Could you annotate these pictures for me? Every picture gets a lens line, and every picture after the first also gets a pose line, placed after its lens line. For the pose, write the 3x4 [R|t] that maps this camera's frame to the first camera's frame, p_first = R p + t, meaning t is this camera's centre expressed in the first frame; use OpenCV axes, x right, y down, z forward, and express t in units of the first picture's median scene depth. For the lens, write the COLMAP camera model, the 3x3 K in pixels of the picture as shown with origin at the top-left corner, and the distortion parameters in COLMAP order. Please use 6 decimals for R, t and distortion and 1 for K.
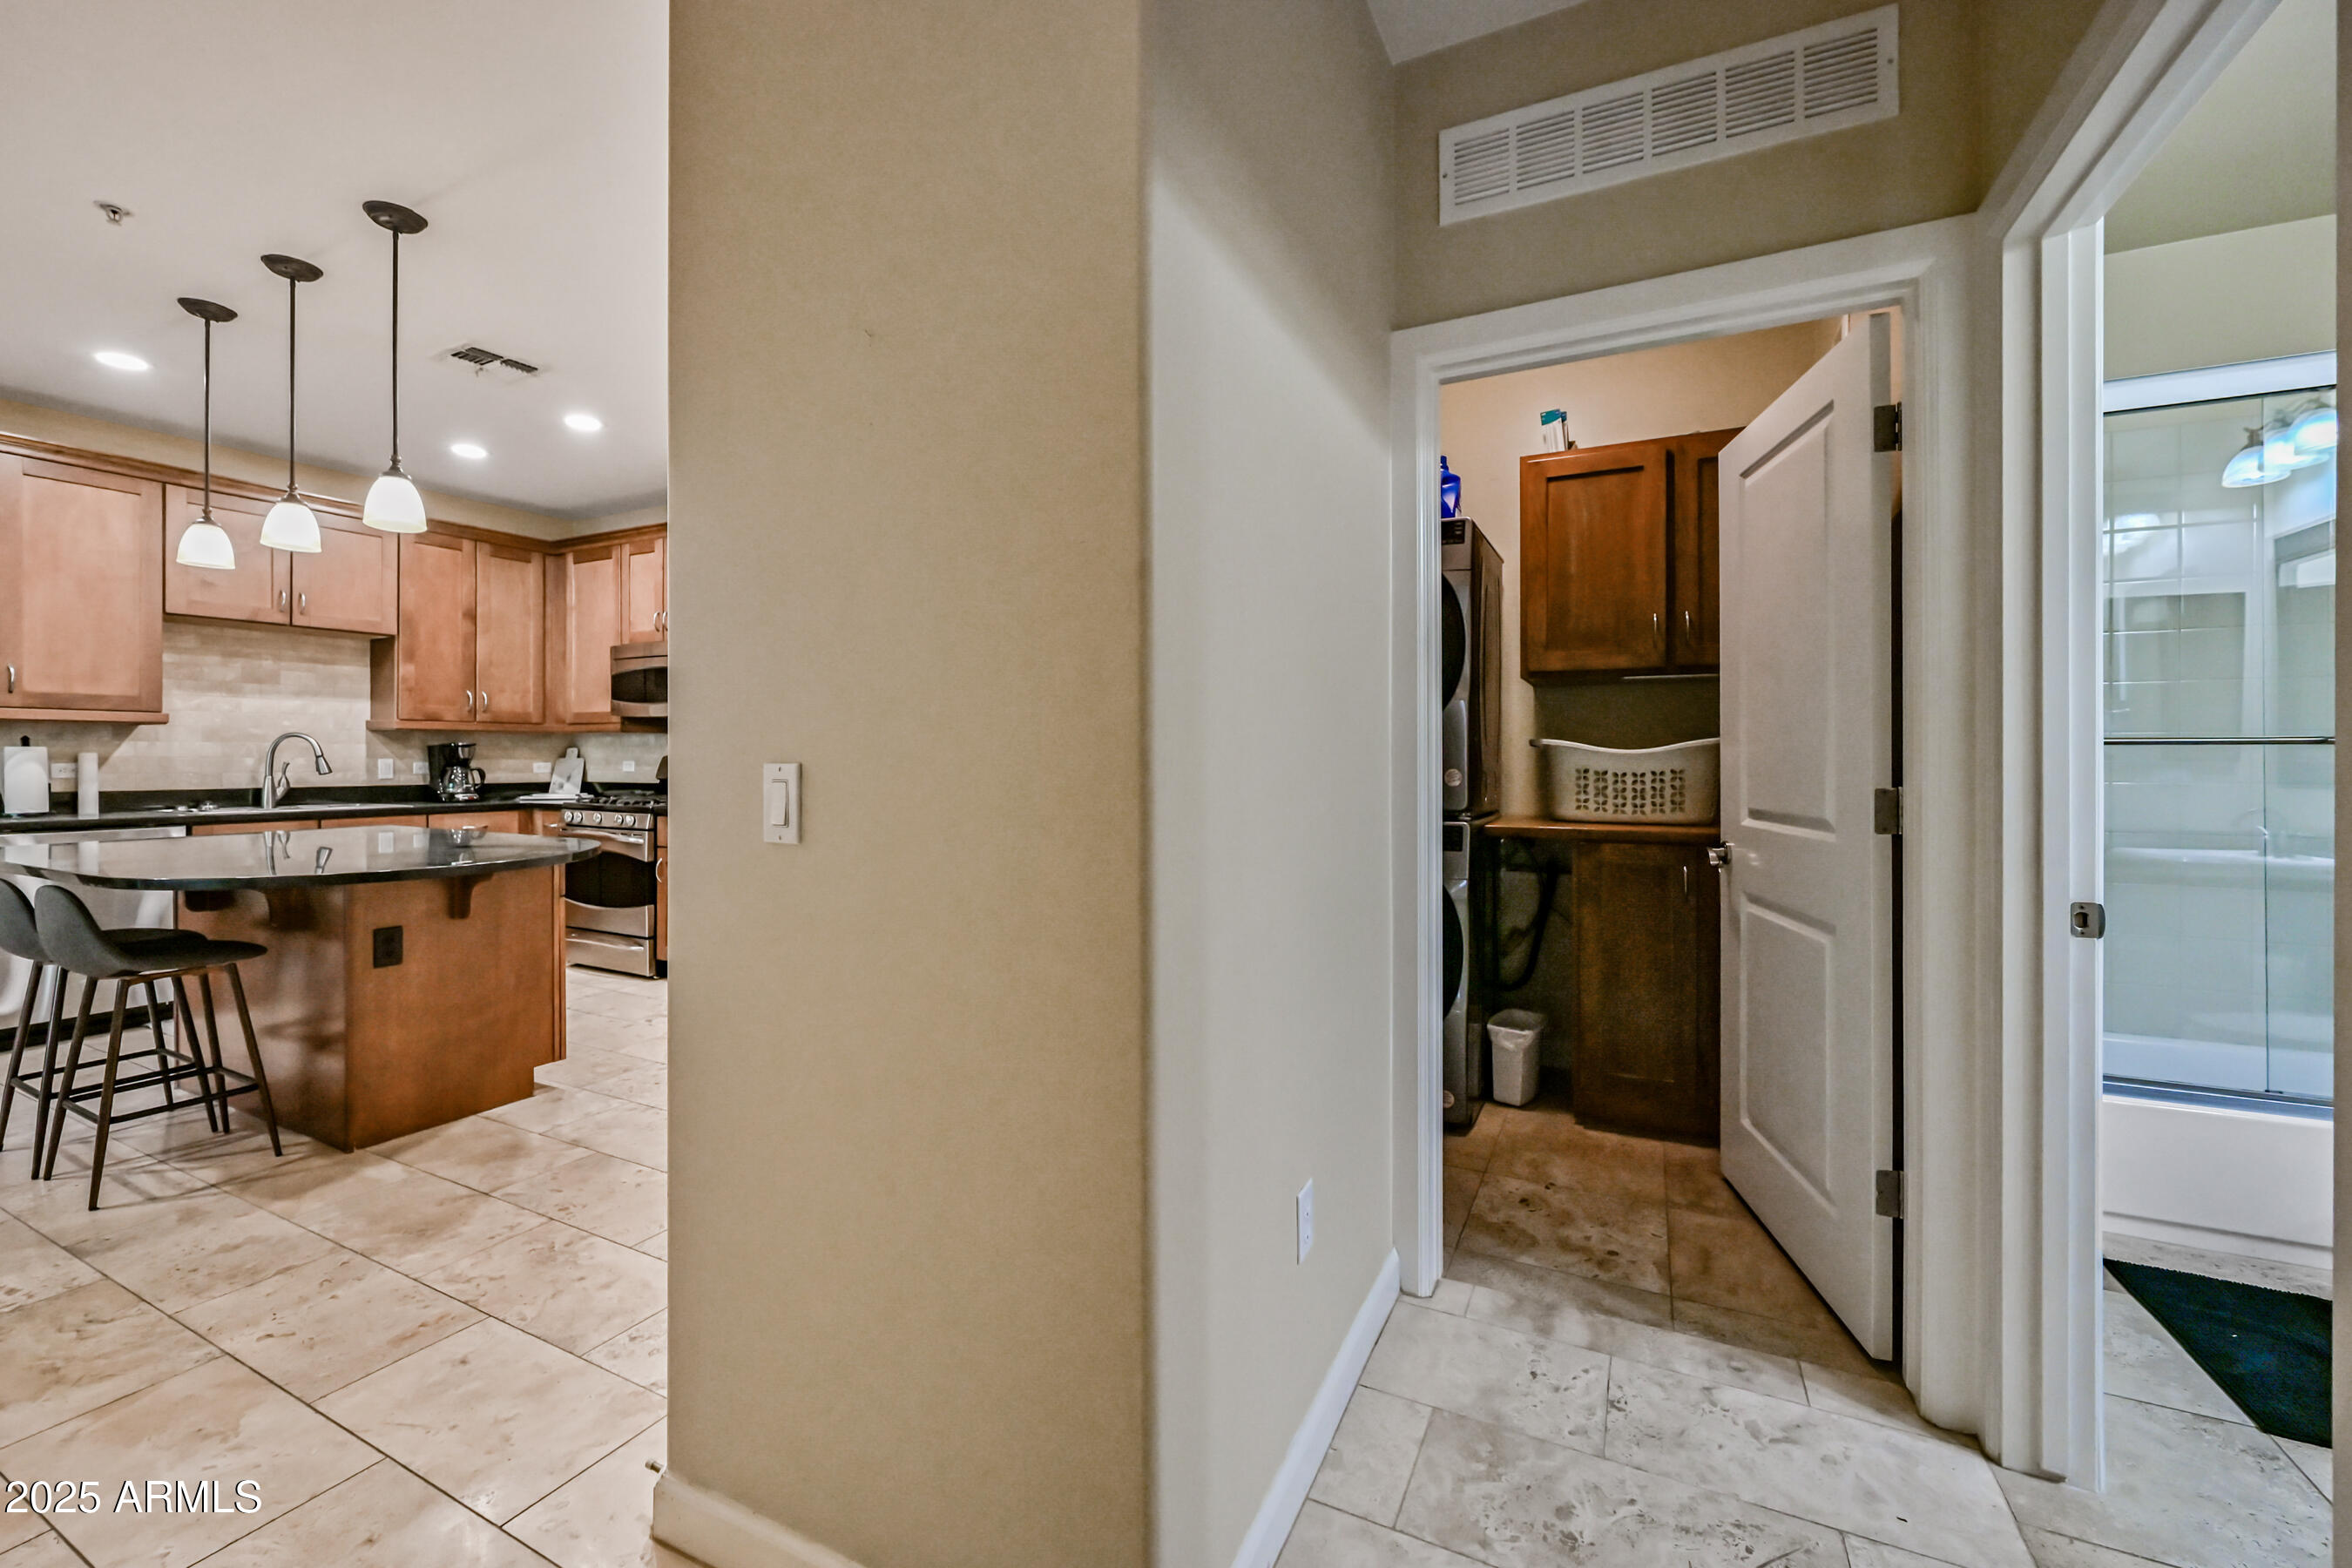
lens RADIAL K [[948.9, 0, 1170.2], [0, 948.9, 764.1], [0, 0, 1]] dist [-0.002107, 0.000470]
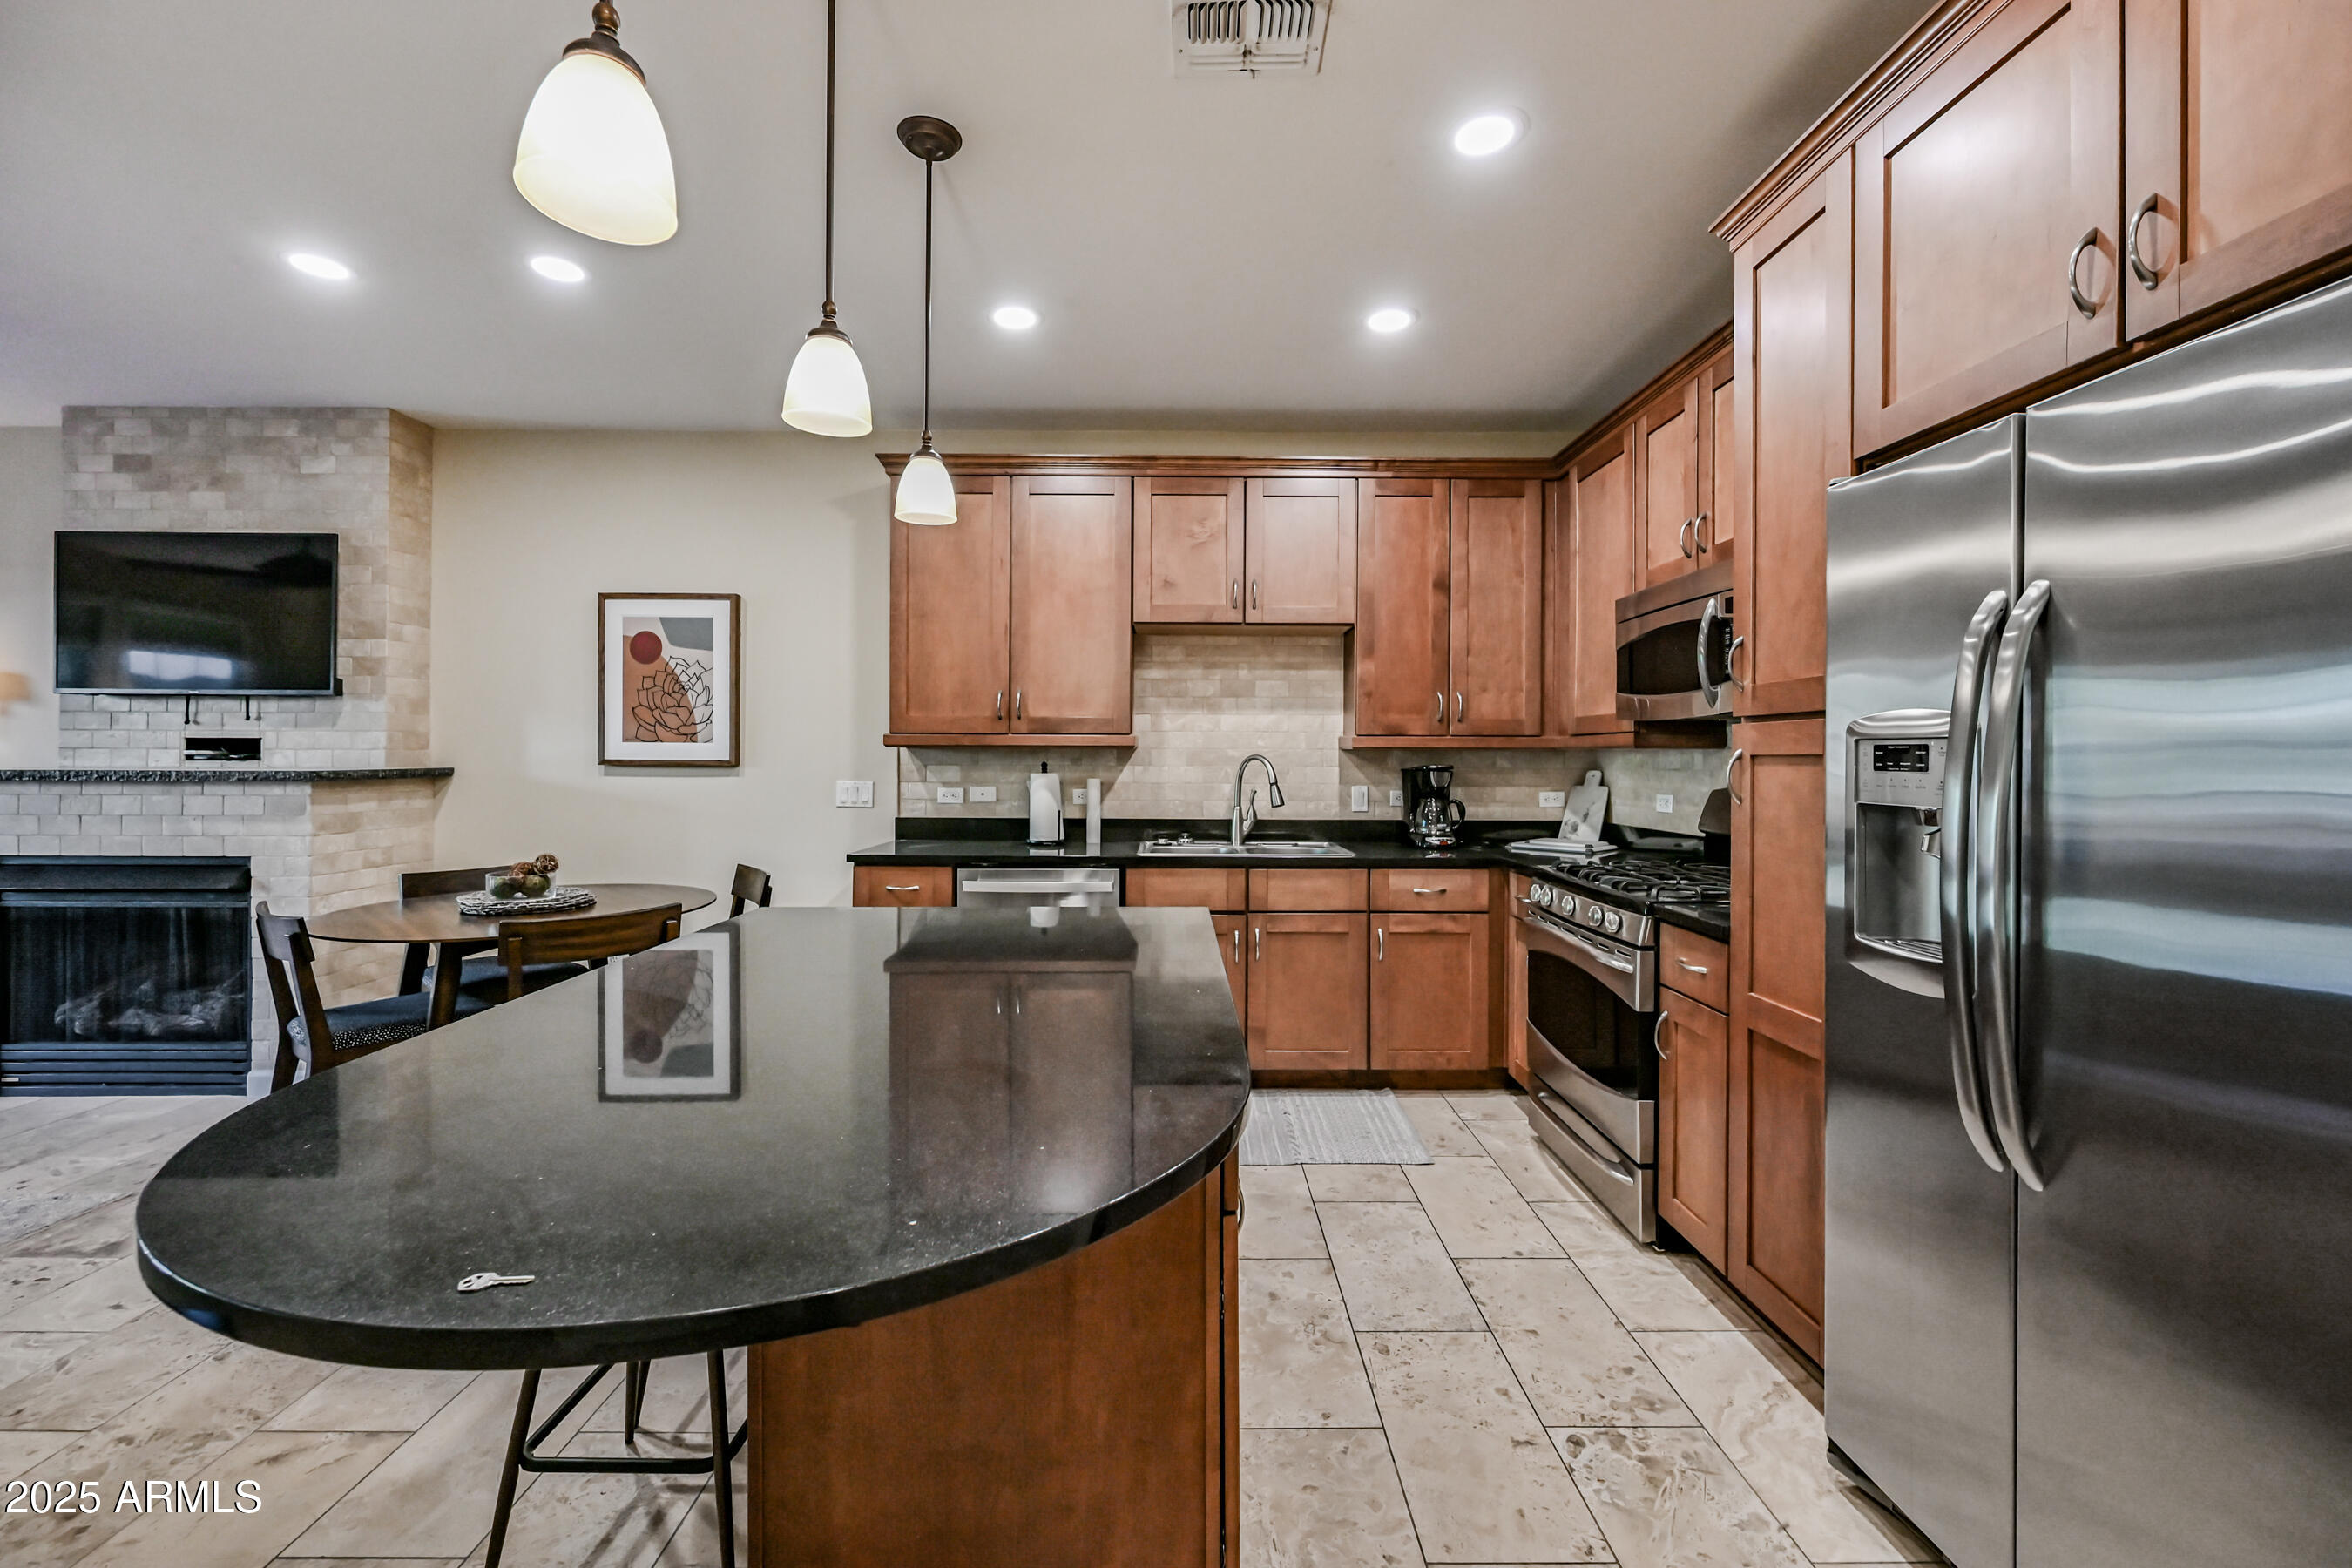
lens RADIAL K [[948.9, 0, 1178.4], [0, 948.9, 756.3], [0, 0, 1]] dist [-0.002107, 0.000470]
pose [[0.456822, -0.002075, -0.889556, -0.215877], [-0.009404, 0.999930, -0.007162, -0.024439], [0.889508, 0.011637, 0.456770, 0.546760]]
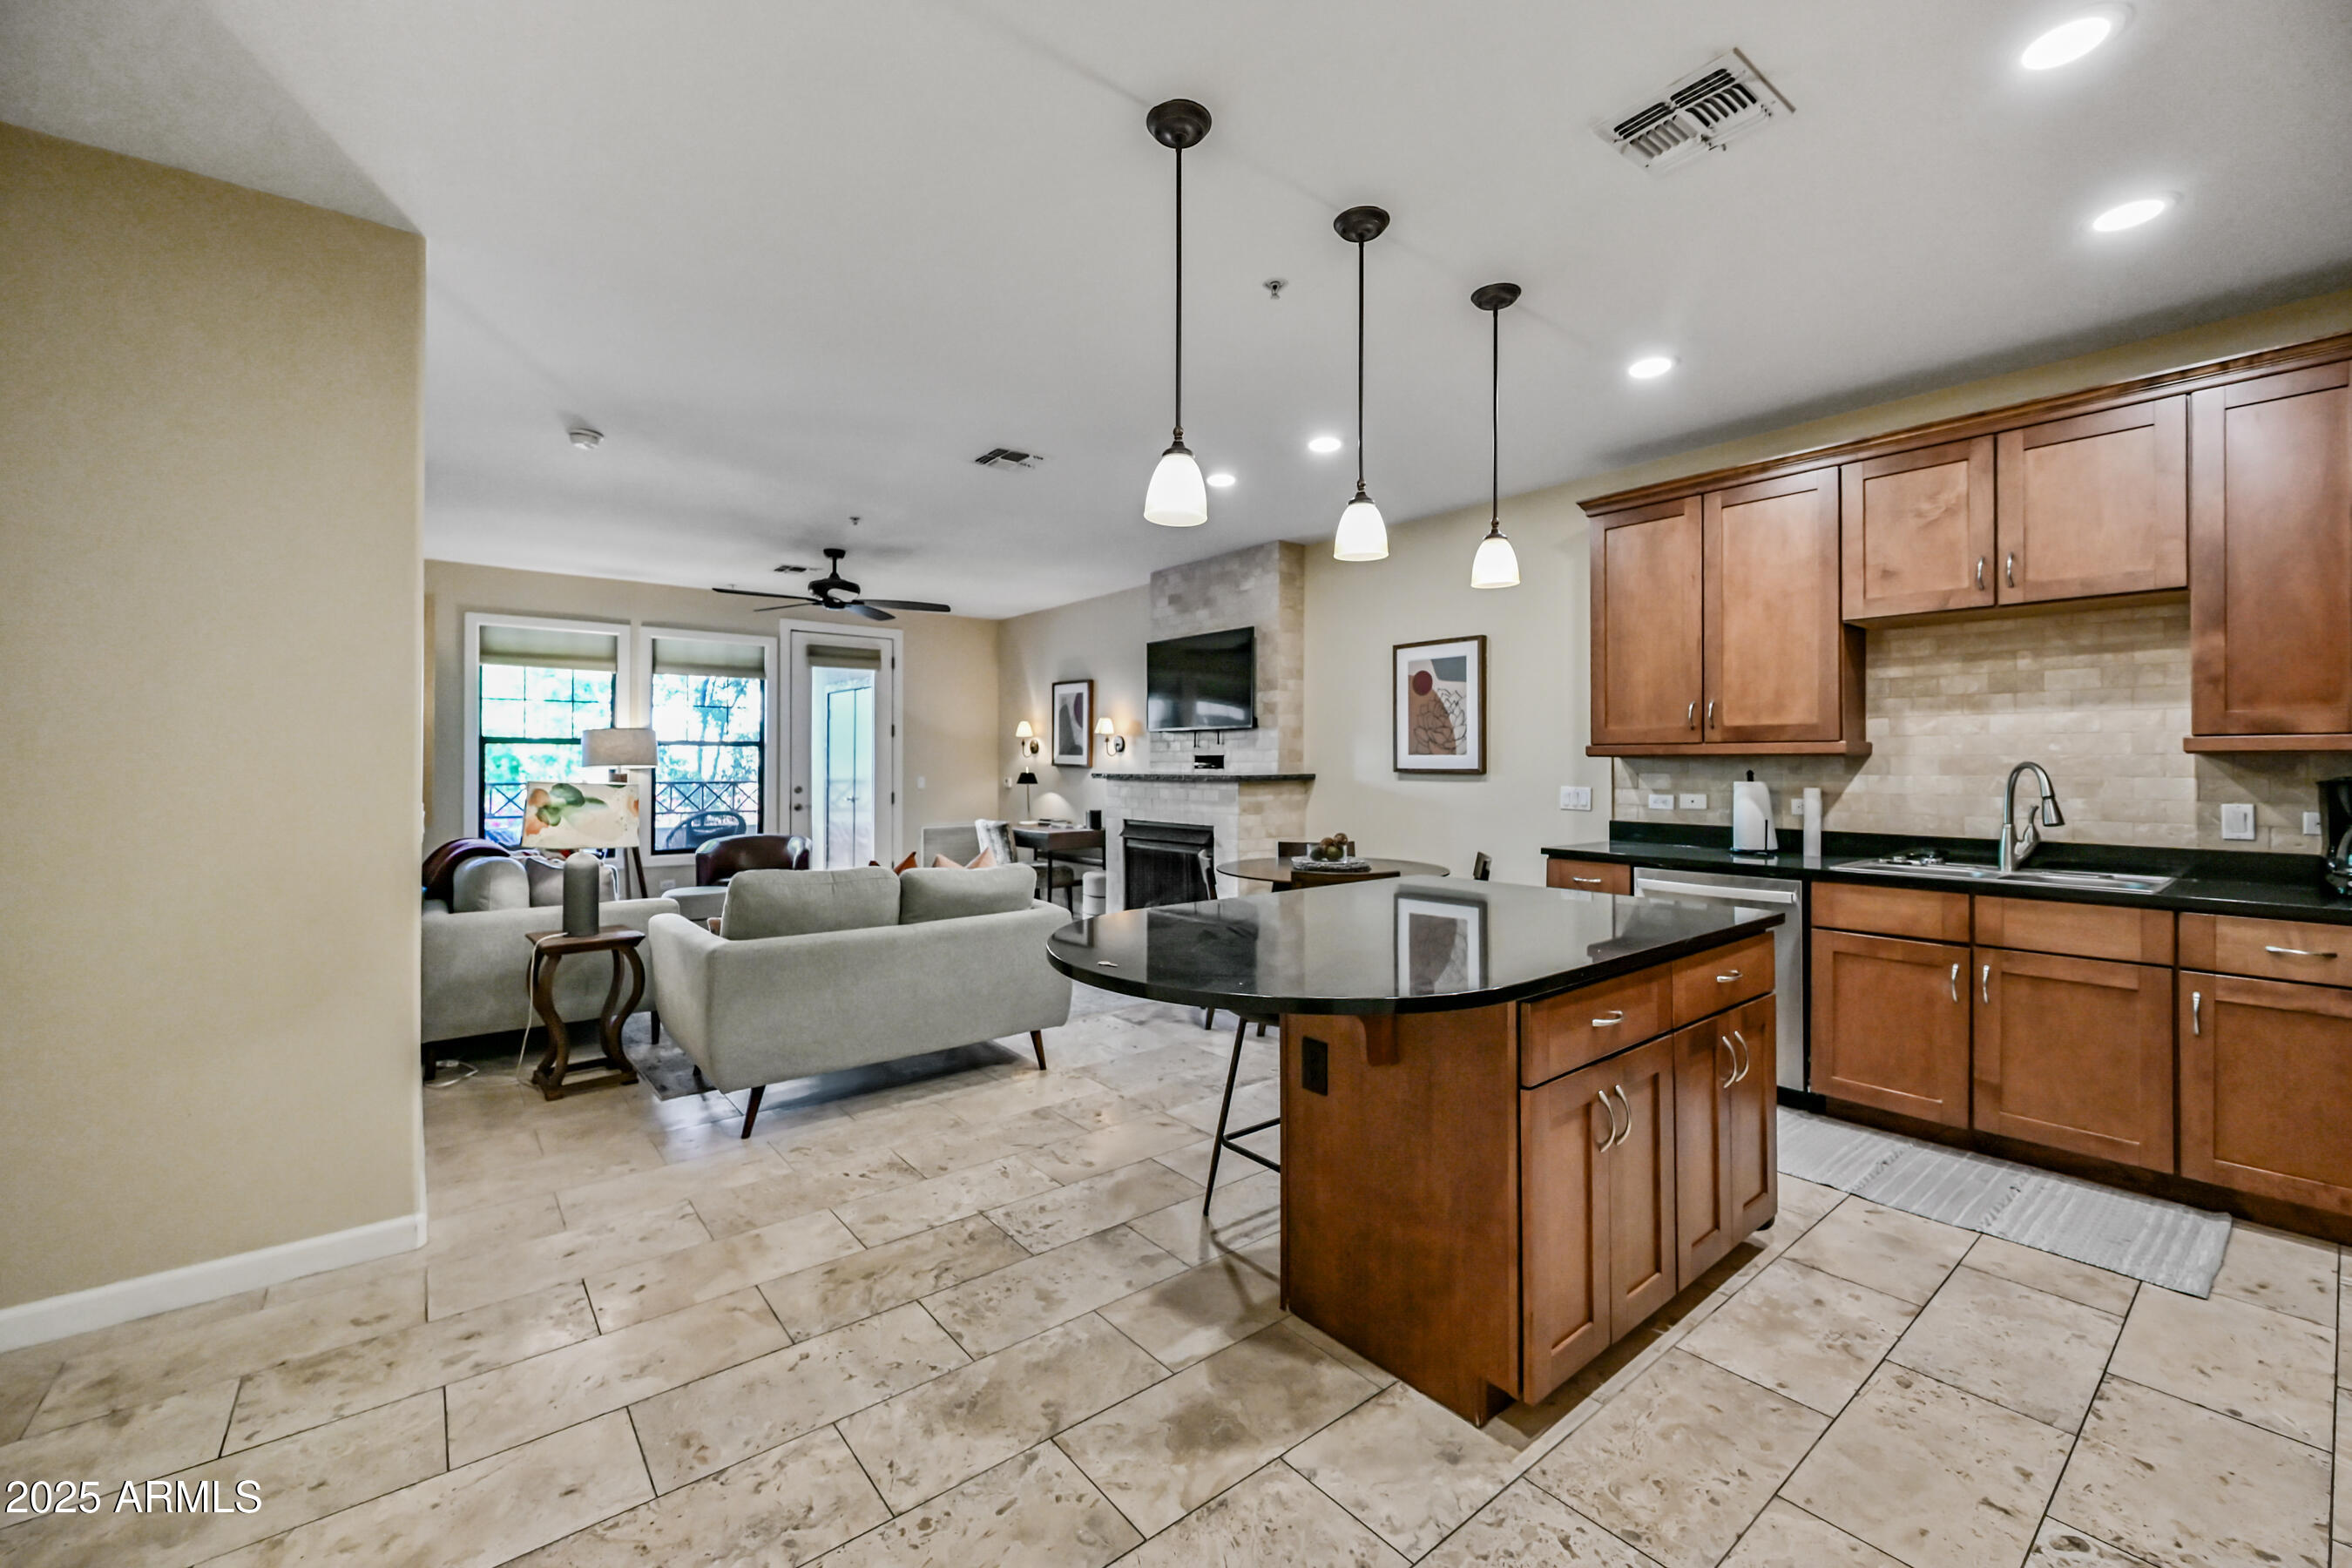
lens RADIAL K [[948.9, 0, 1176.5], [0, 948.9, 757.6], [0, 0, 1]] dist [-0.002107, 0.000470]
pose [[-0.410433, -0.009814, -0.911838, -0.056591], [-0.009018, 0.999937, -0.006703, -0.025394], [0.911846, 0.005472, -0.410496, 0.700286]]
